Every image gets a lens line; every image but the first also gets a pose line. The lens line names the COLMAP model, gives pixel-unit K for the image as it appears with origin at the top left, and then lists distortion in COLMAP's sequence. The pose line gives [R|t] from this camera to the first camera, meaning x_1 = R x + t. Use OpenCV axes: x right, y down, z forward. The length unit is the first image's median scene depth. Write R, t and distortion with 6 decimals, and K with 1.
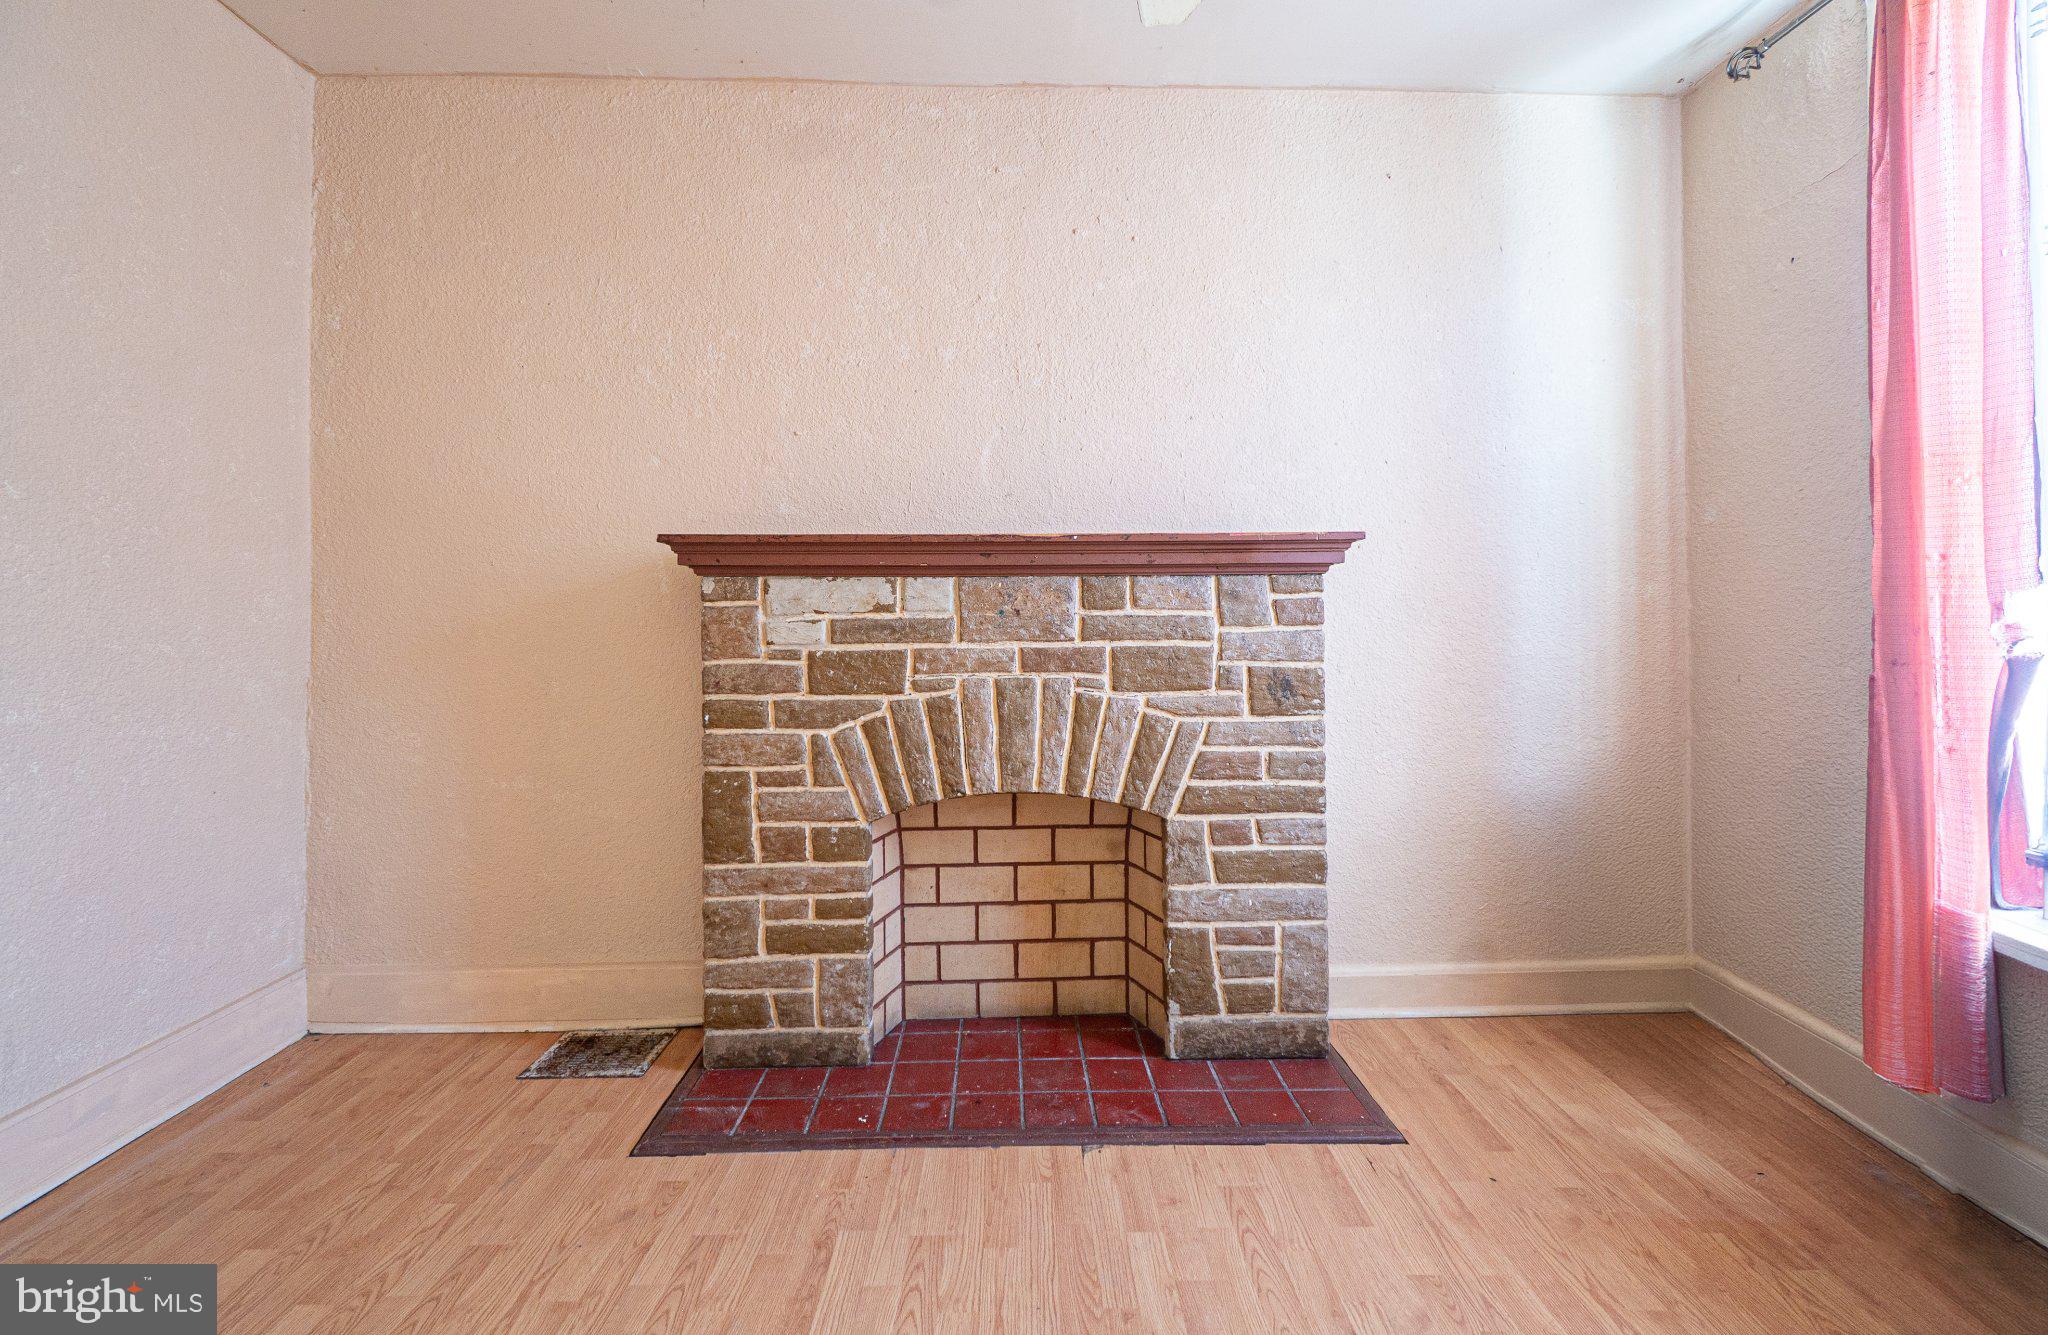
lens RADIAL K [[886.0, 0, 1027.2], [0, 886.0, 612.1], [0, 0, 1]] dist [0.009236, -0.003843]
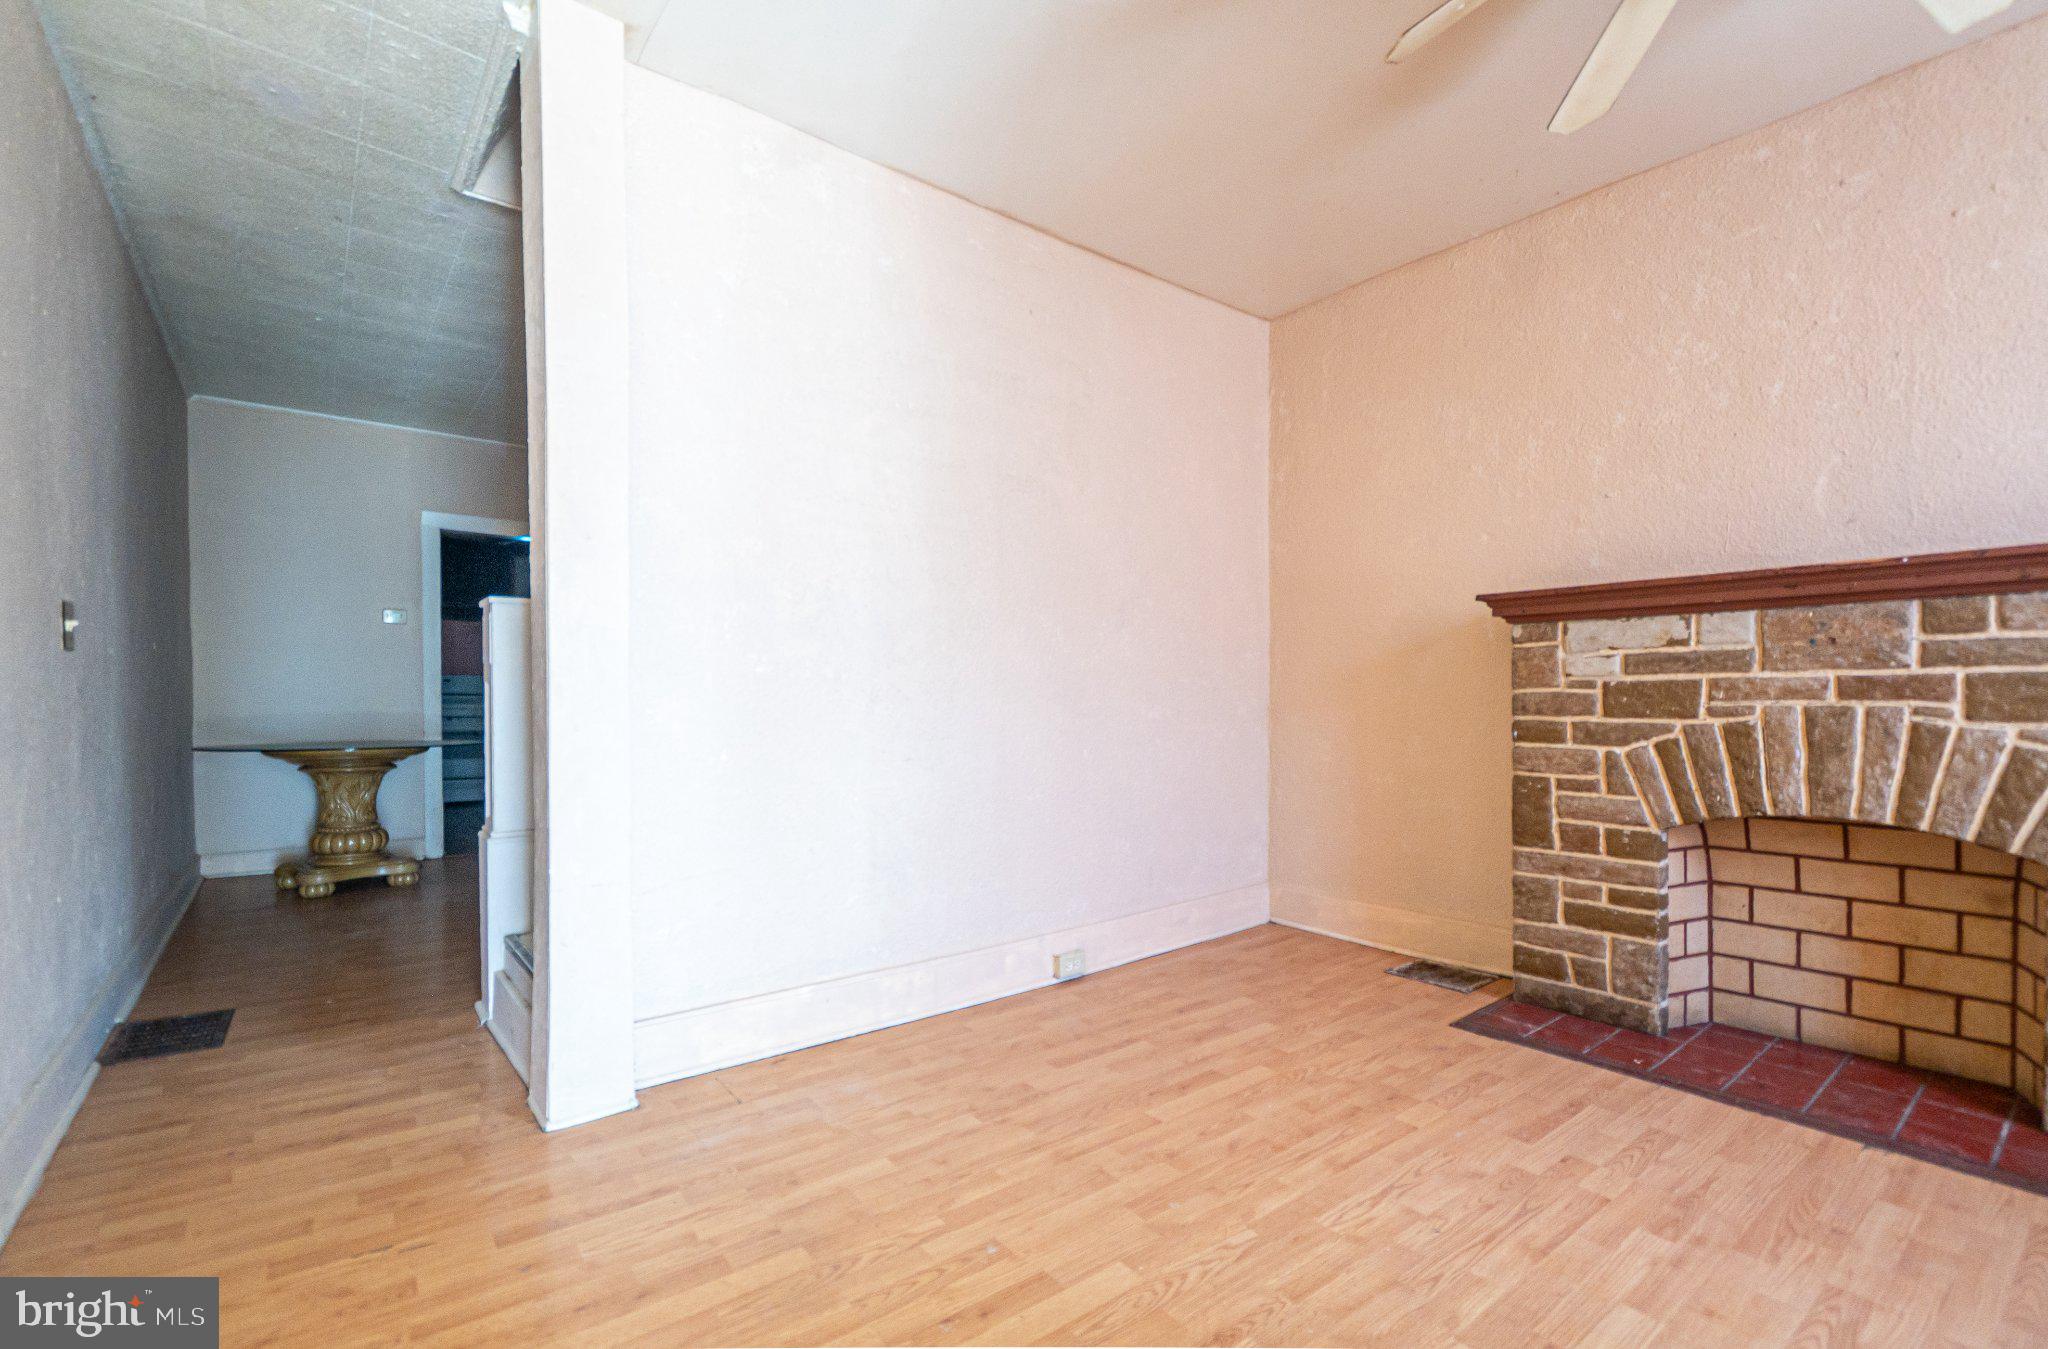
lens RADIAL K [[881.5, 0, 1027.4], [0, 881.5, 711.1], [0, 0, 1]] dist [0.011656, -0.006487]
pose [[0.585546, 0.018052, -0.810438, 0.269036], [0.014434, 0.999361, 0.032689, 0.034290], [0.810510, -0.030839, 0.584912, -0.335402]]
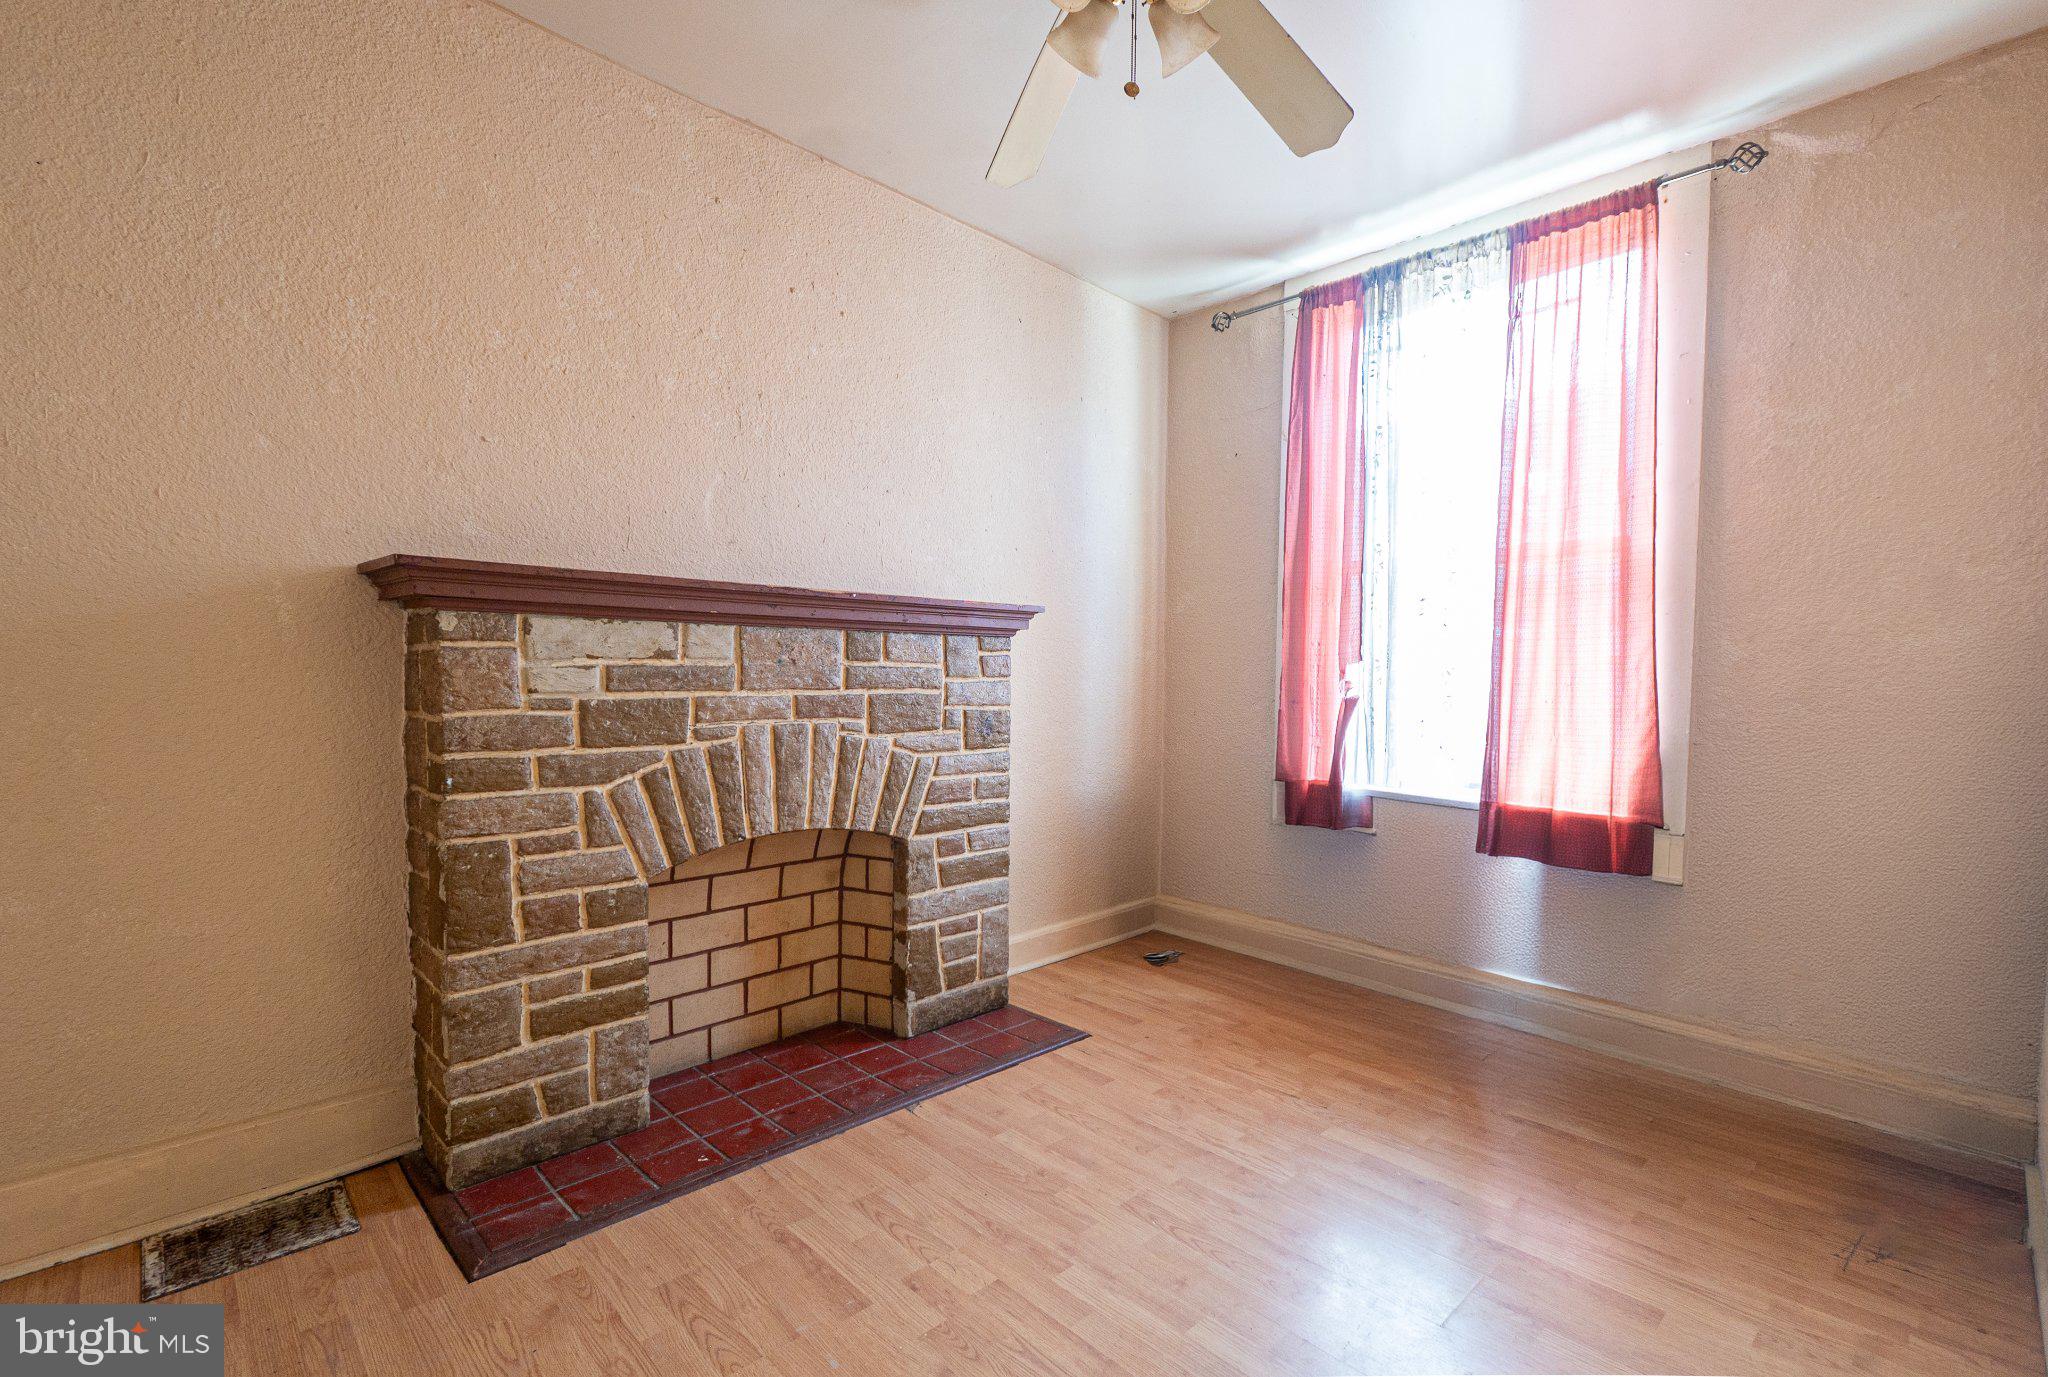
lens RADIAL K [[946.6, 0, 1027.9], [0, 946.6, 723.9], [0, 0, 1]] dist [0.003408, -0.000324]
pose [[0.721925, -0.024079, 0.691552, -0.585243], [-0.022842, 0.998021, 0.058594, 0.001430], [-0.691594, -0.058097, 0.719946, -0.007749]]
